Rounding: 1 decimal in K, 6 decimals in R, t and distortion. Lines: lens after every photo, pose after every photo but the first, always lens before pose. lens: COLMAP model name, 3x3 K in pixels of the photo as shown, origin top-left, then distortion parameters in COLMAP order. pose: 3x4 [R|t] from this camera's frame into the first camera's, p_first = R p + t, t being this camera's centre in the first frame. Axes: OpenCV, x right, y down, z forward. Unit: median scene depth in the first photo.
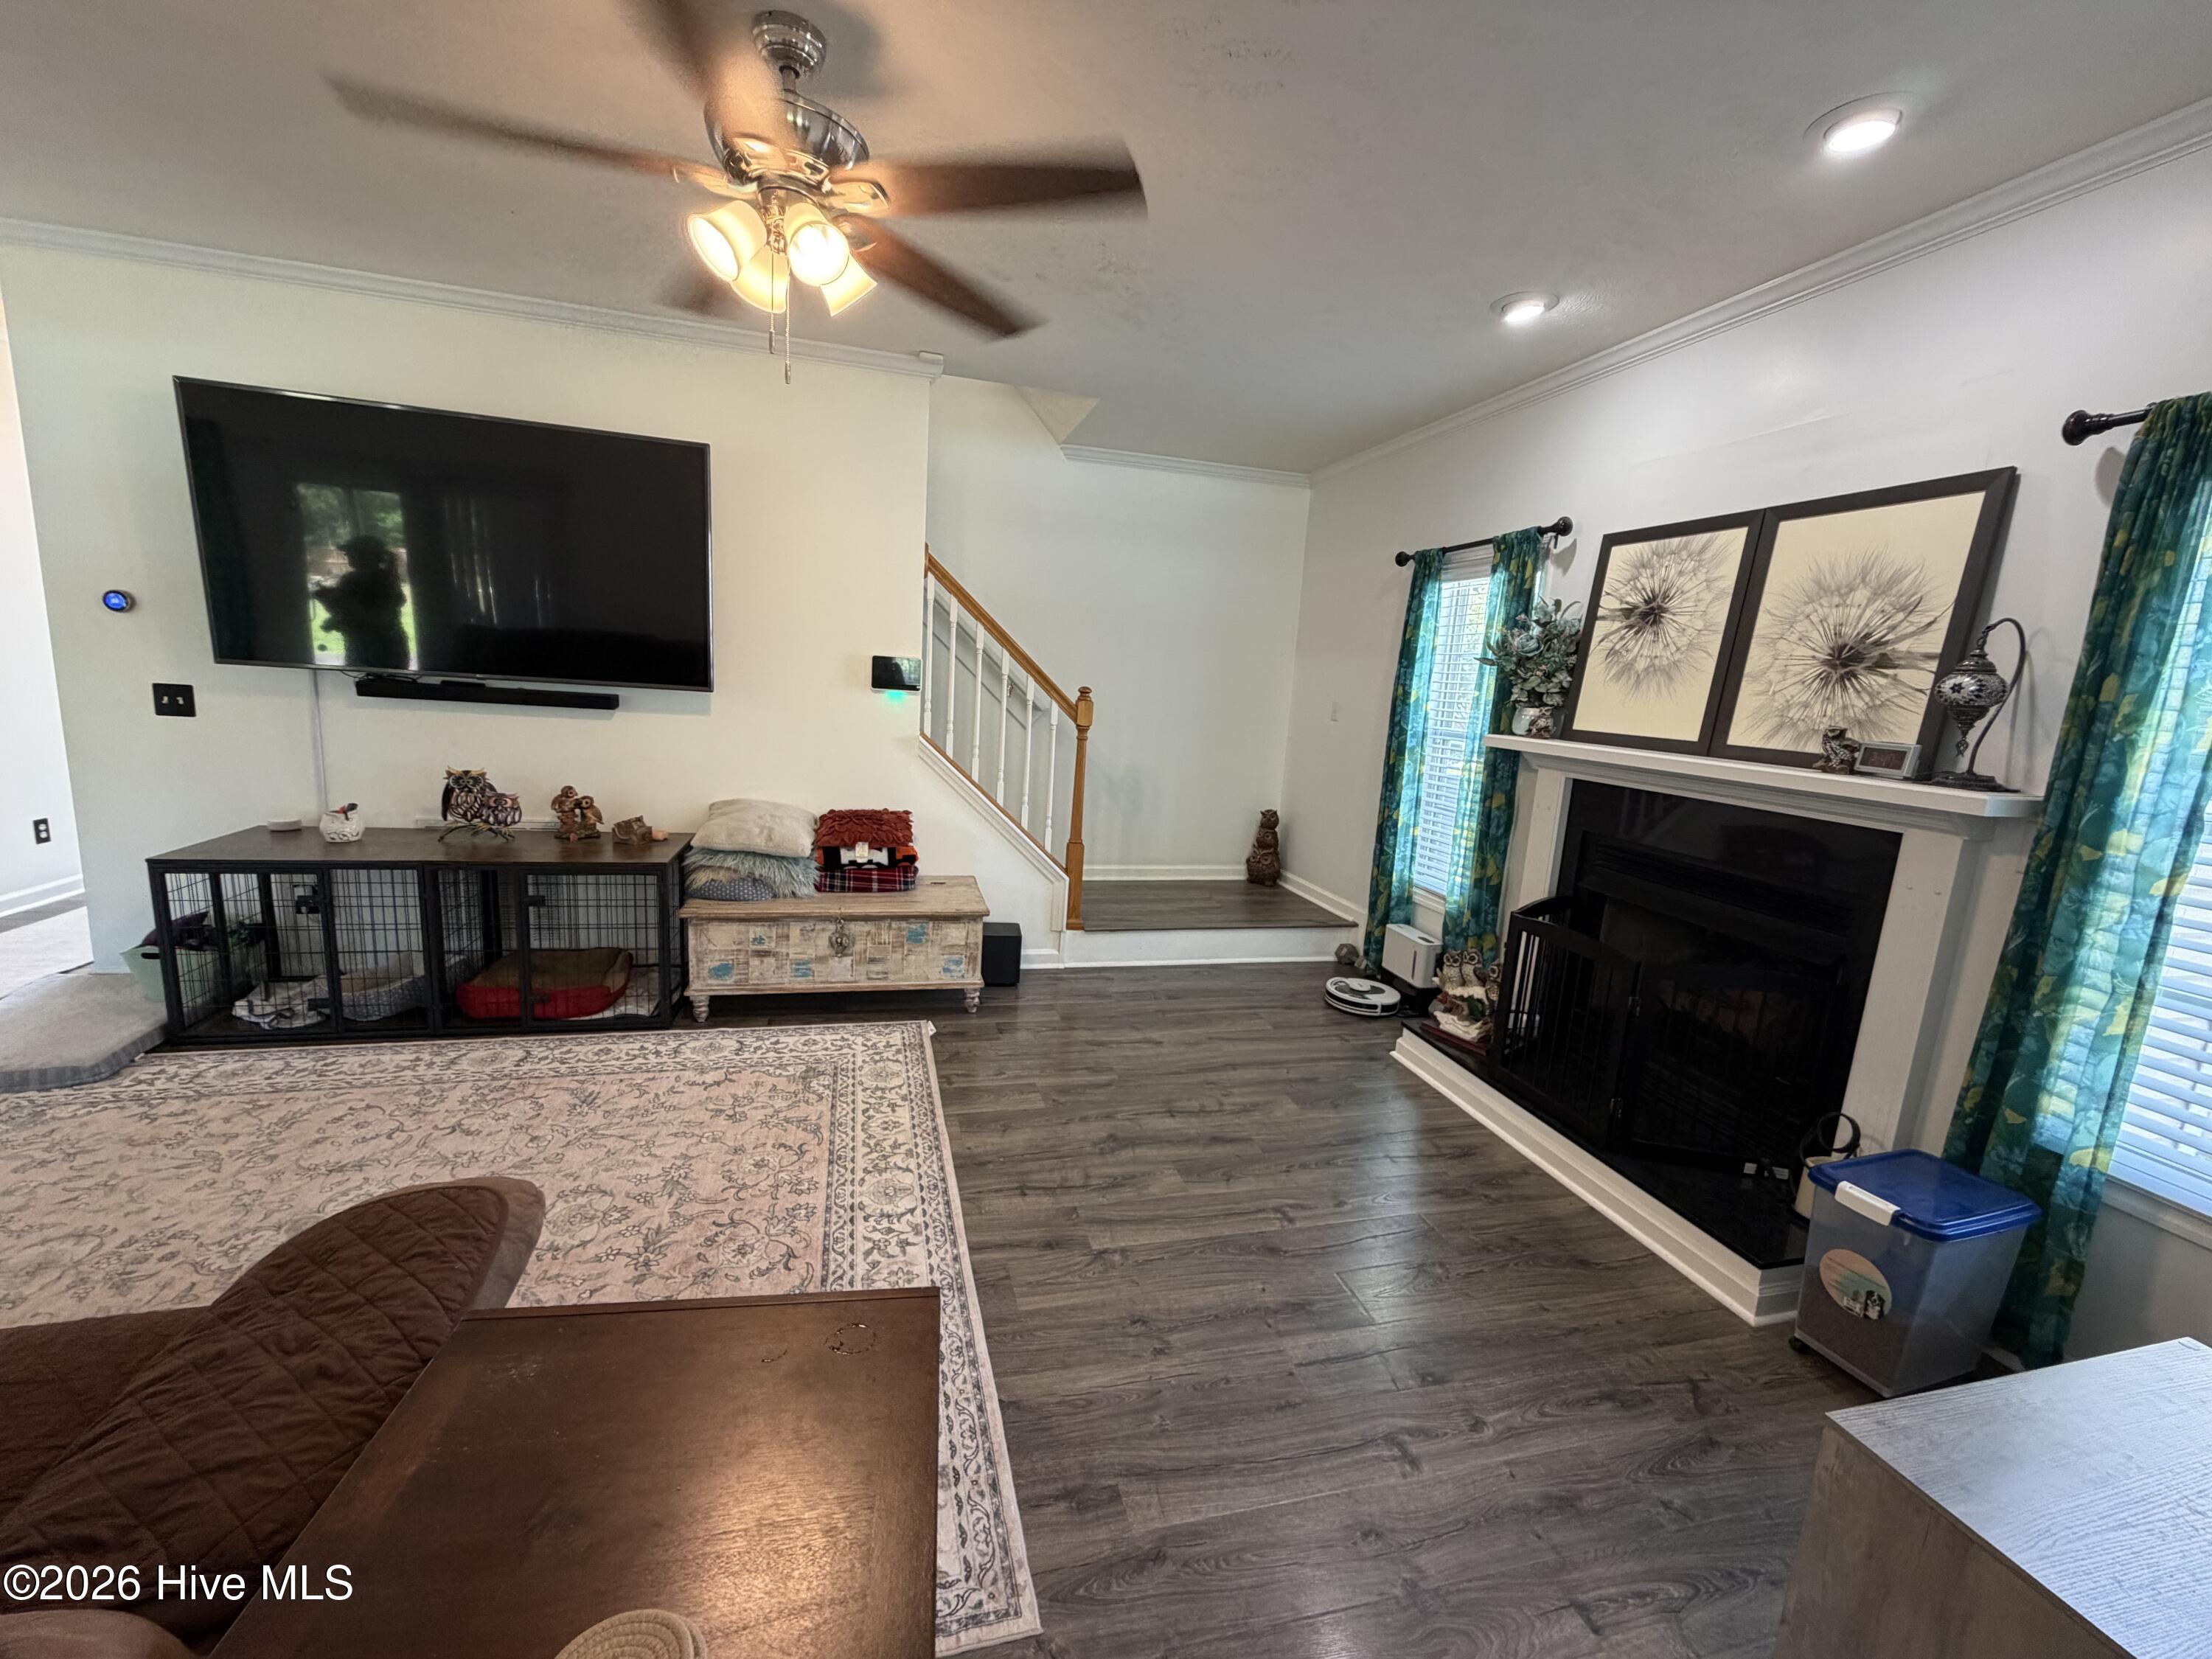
lens RADIAL K [[883.1, 0, 1100.8], [0, 883.1, 829.4], [0, 0, 1]] dist [-0.004654, 0.001151]
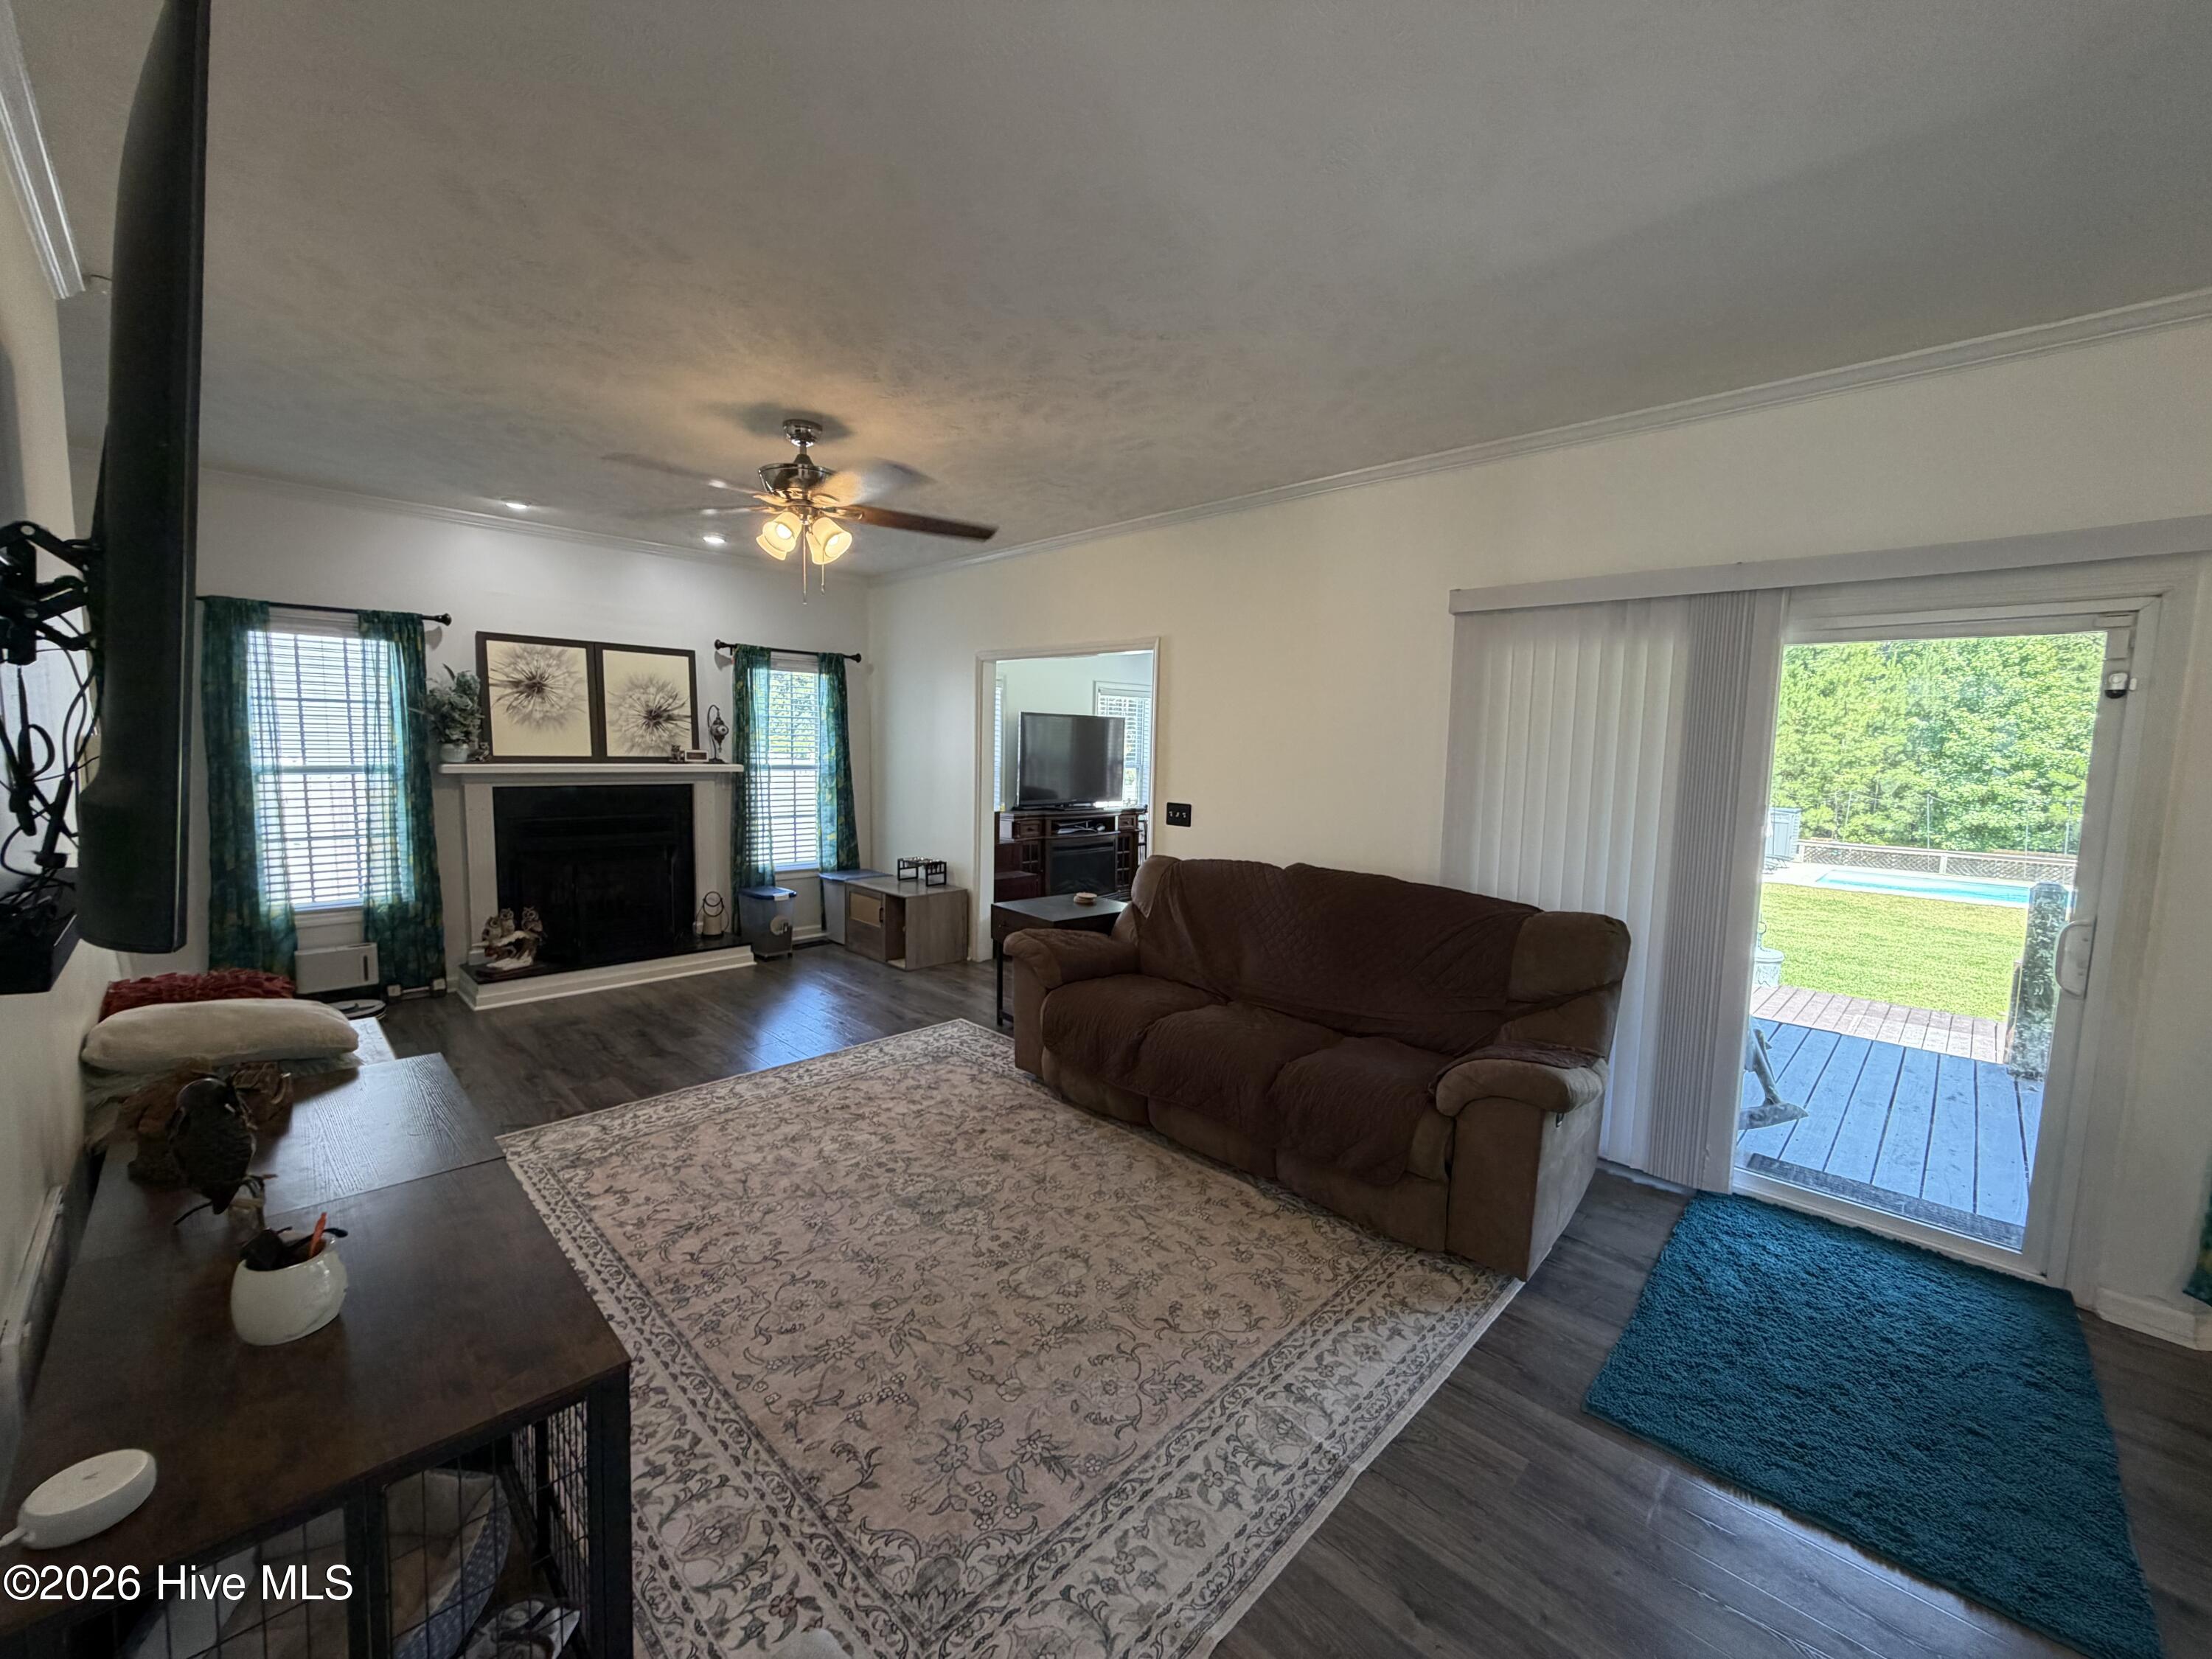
lens RADIAL K [[883.1, 0, 1103.2], [0, 883.1, 823.2], [0, 0, 1]] dist [-0.004654, 0.001151]
pose [[-0.508432, -0.155551, 0.846936, -1.378324], [0.089719, 0.968627, 0.231761, -0.268268], [-0.856416, 0.193821, -0.478525, 0.868954]]
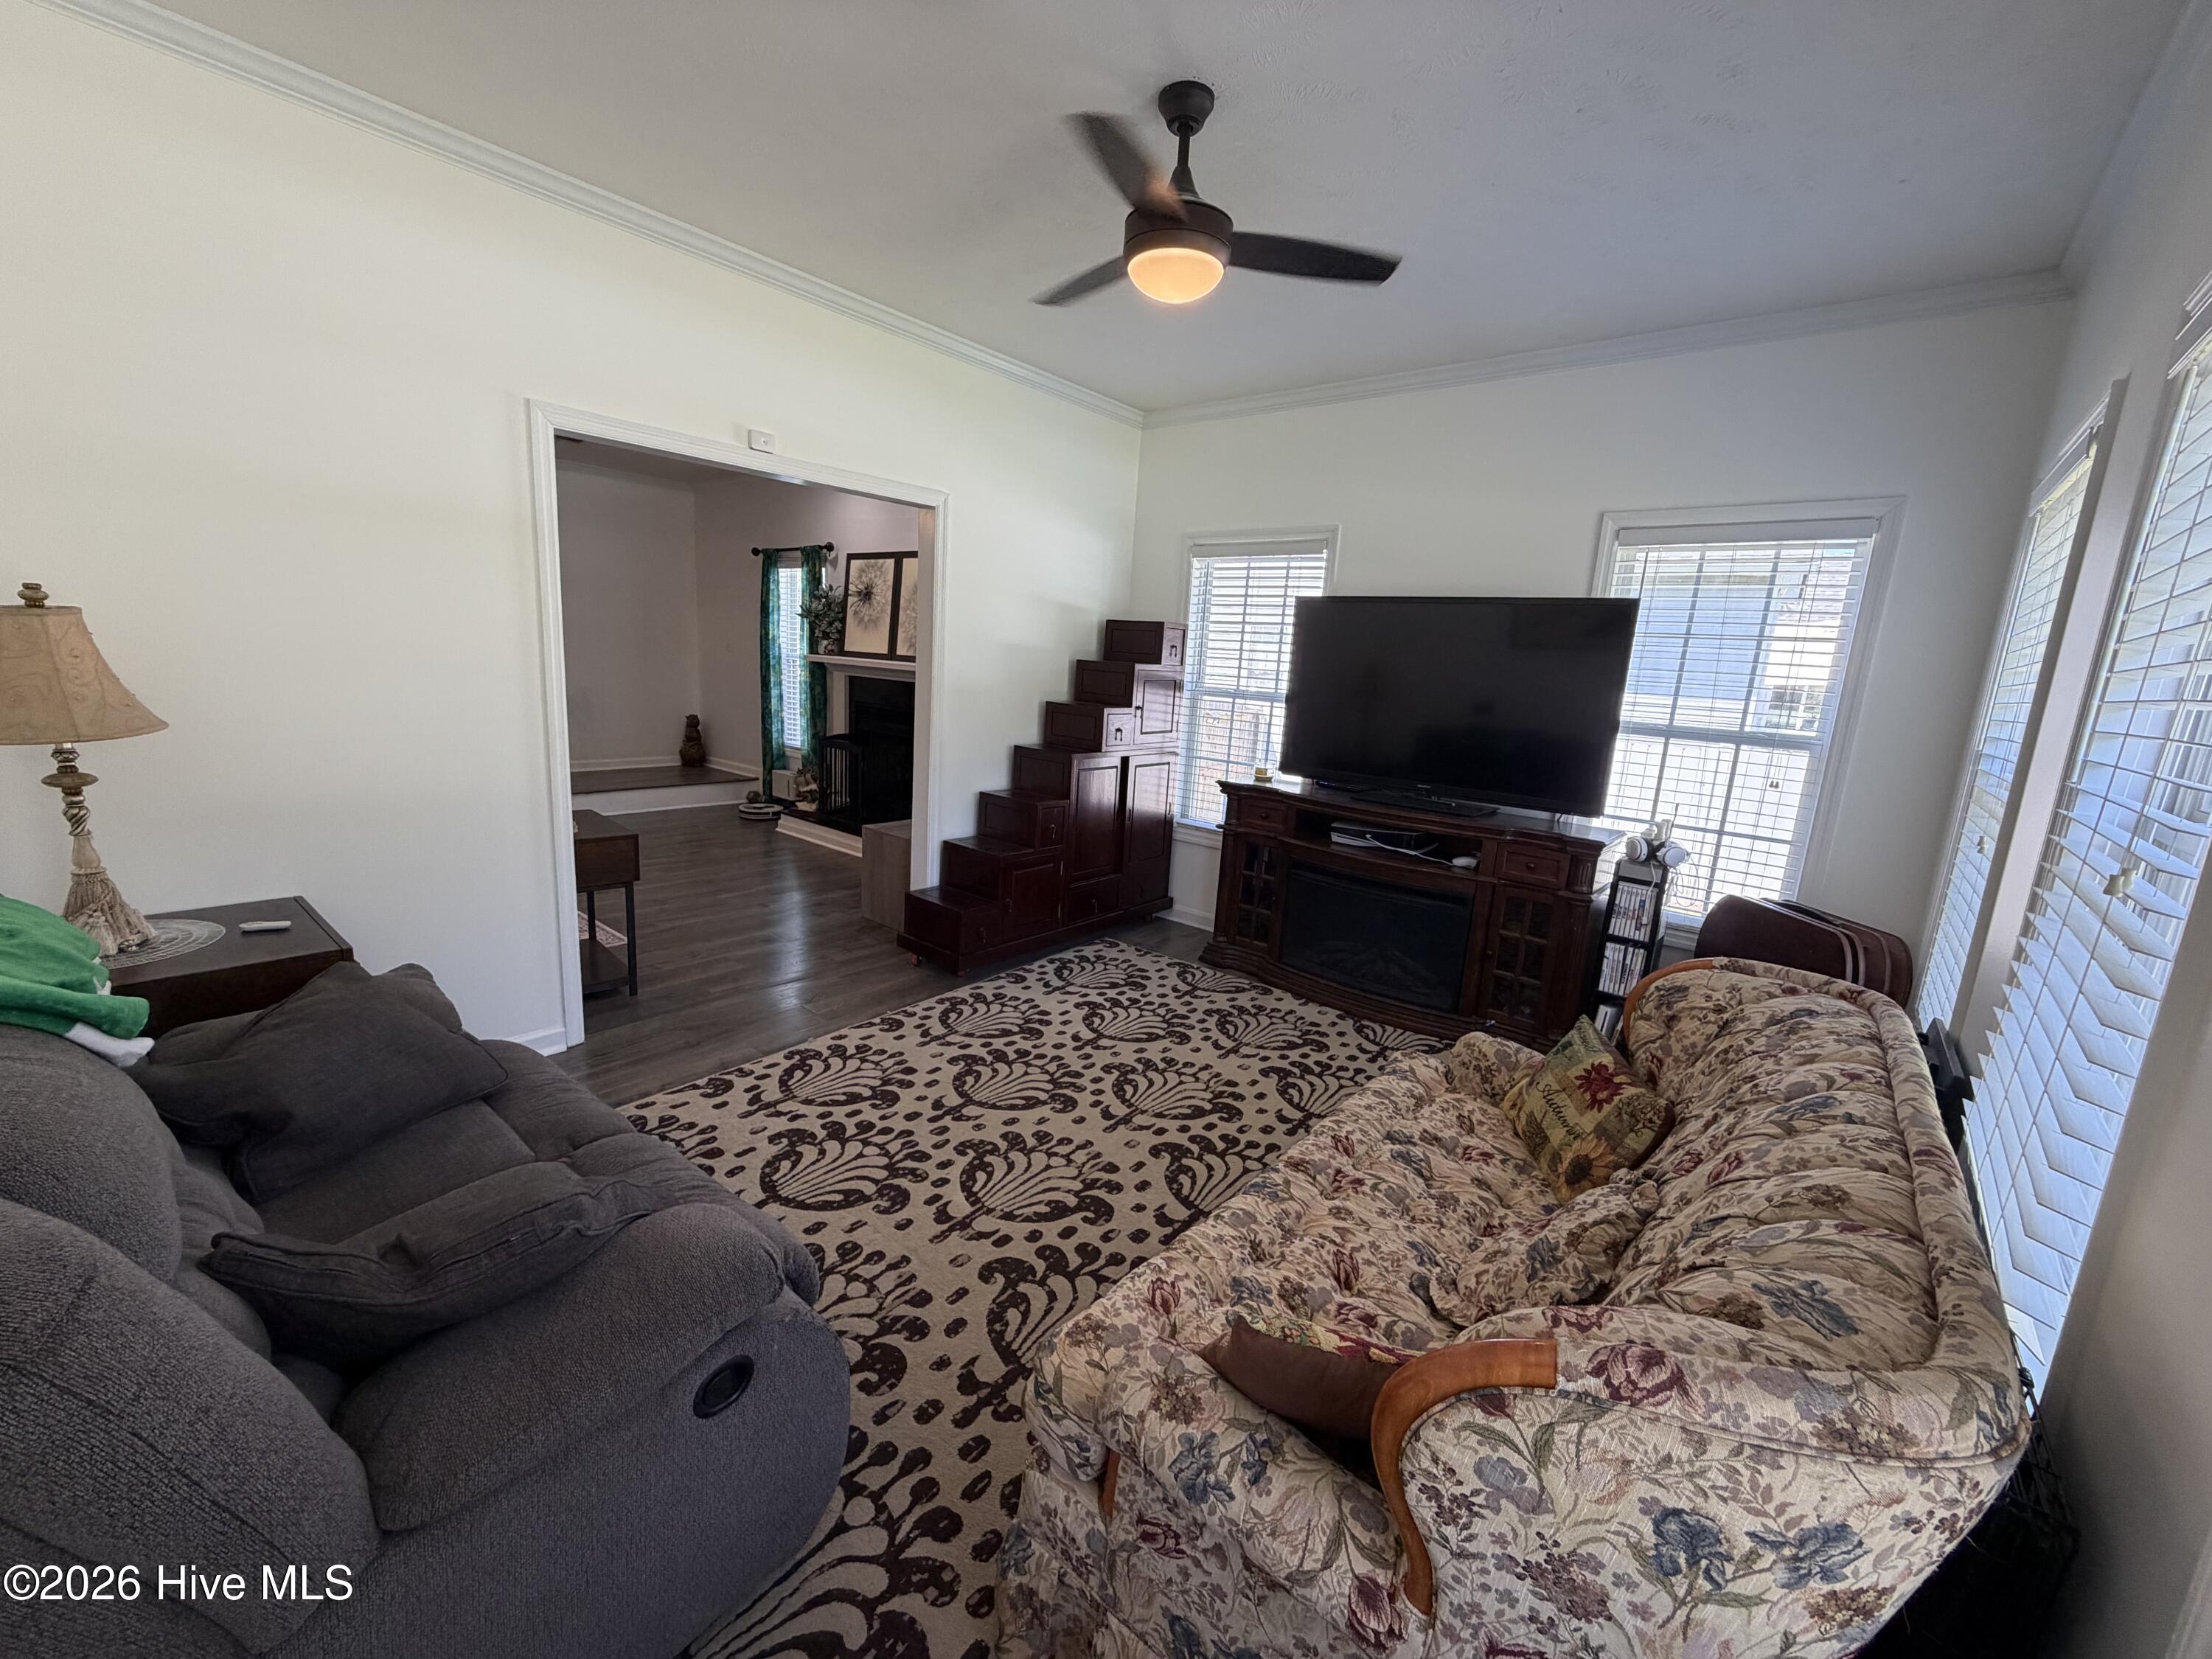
lens RADIAL K [[883.1, 0, 1026.8], [0, 883.1, 826.7], [0, 0, 1]] dist [-0.004654, 0.001151]
pose [[0.849550, -0.126098, 0.512214, -0.198224], [0.092162, 0.991555, 0.091246, 0.143502], [-0.519394, -0.030311, 0.853997, -0.974255]]
